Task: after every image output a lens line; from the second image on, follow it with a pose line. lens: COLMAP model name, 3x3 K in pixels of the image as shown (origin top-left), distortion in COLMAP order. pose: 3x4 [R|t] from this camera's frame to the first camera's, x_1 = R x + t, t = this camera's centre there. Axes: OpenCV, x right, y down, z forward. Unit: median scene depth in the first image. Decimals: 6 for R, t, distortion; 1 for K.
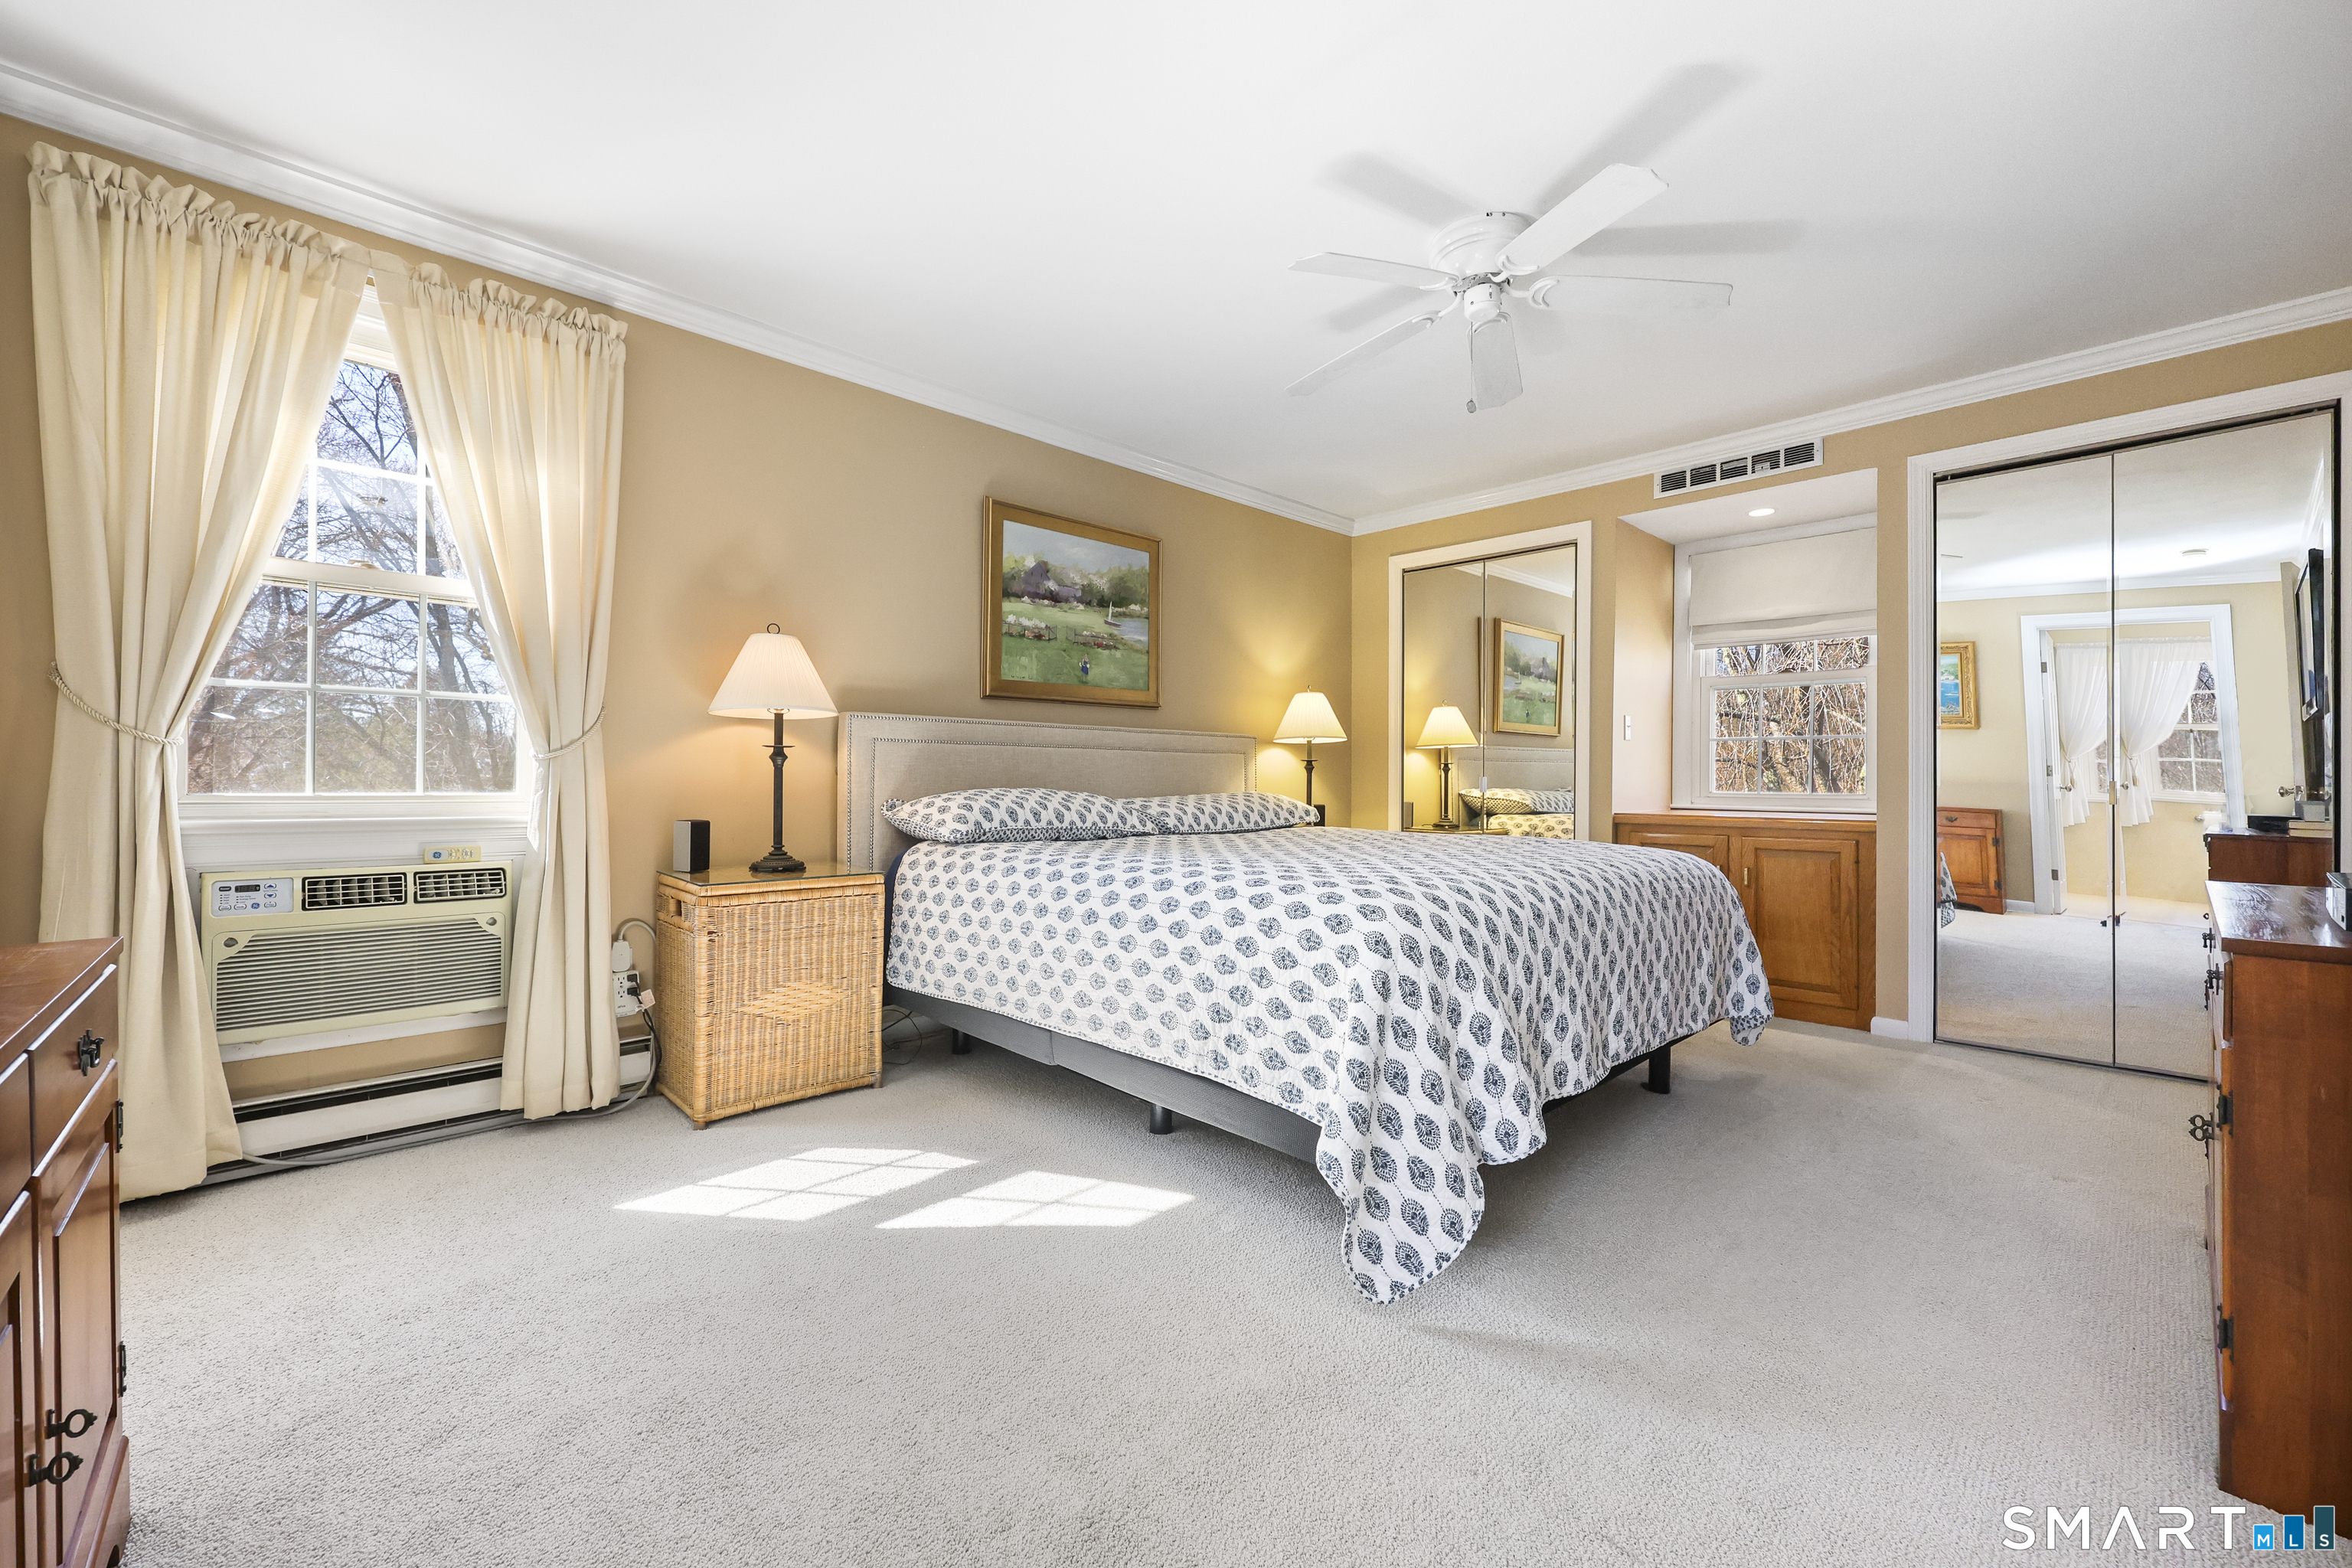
lens RADIAL K [[941.5, 0, 1181.8], [0, 941.5, 769.5], [0, 0, 1]] dist [-0.001716, -0.000064]
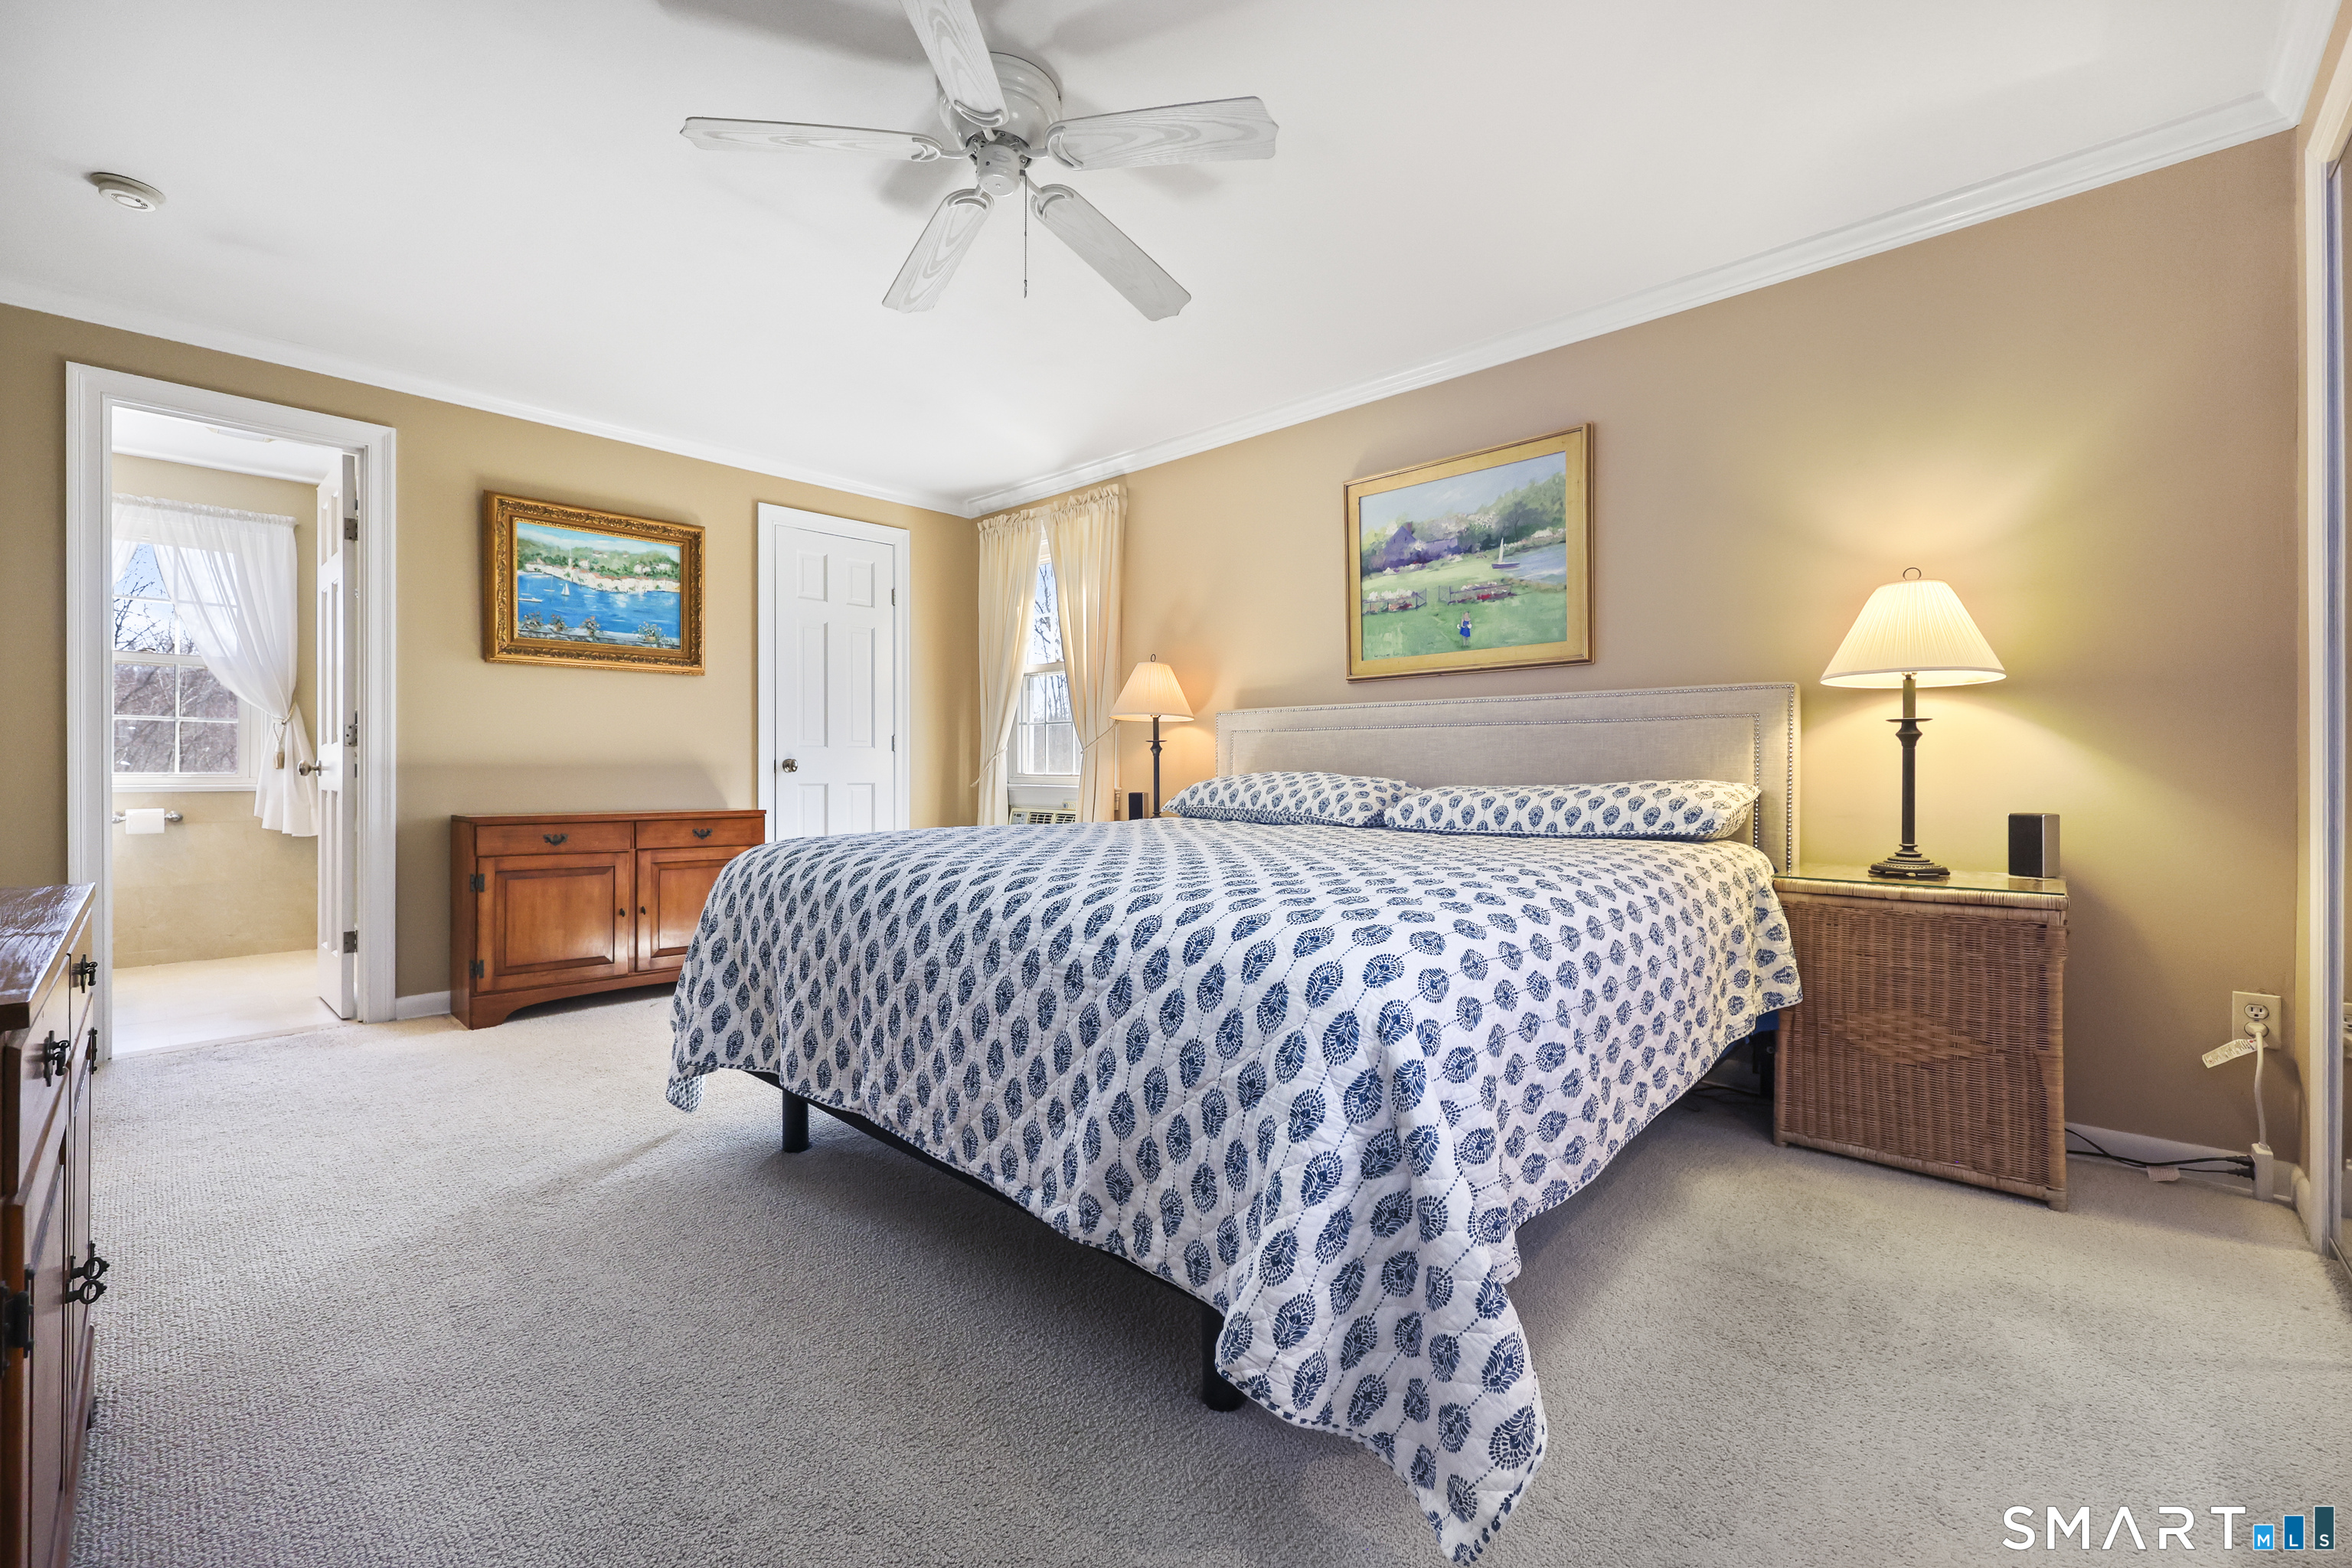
lens RADIAL K [[941.5, 0, 1181.8], [0, 941.5, 769.5], [0, 0, 1]] dist [-0.001716, -0.000064]
pose [[0.064253, 0.001320, -0.997933, 0.732489], [0.016267, 0.999865, 0.002370, 0.010944], [0.997801, -0.016386, 0.064223, 0.707527]]
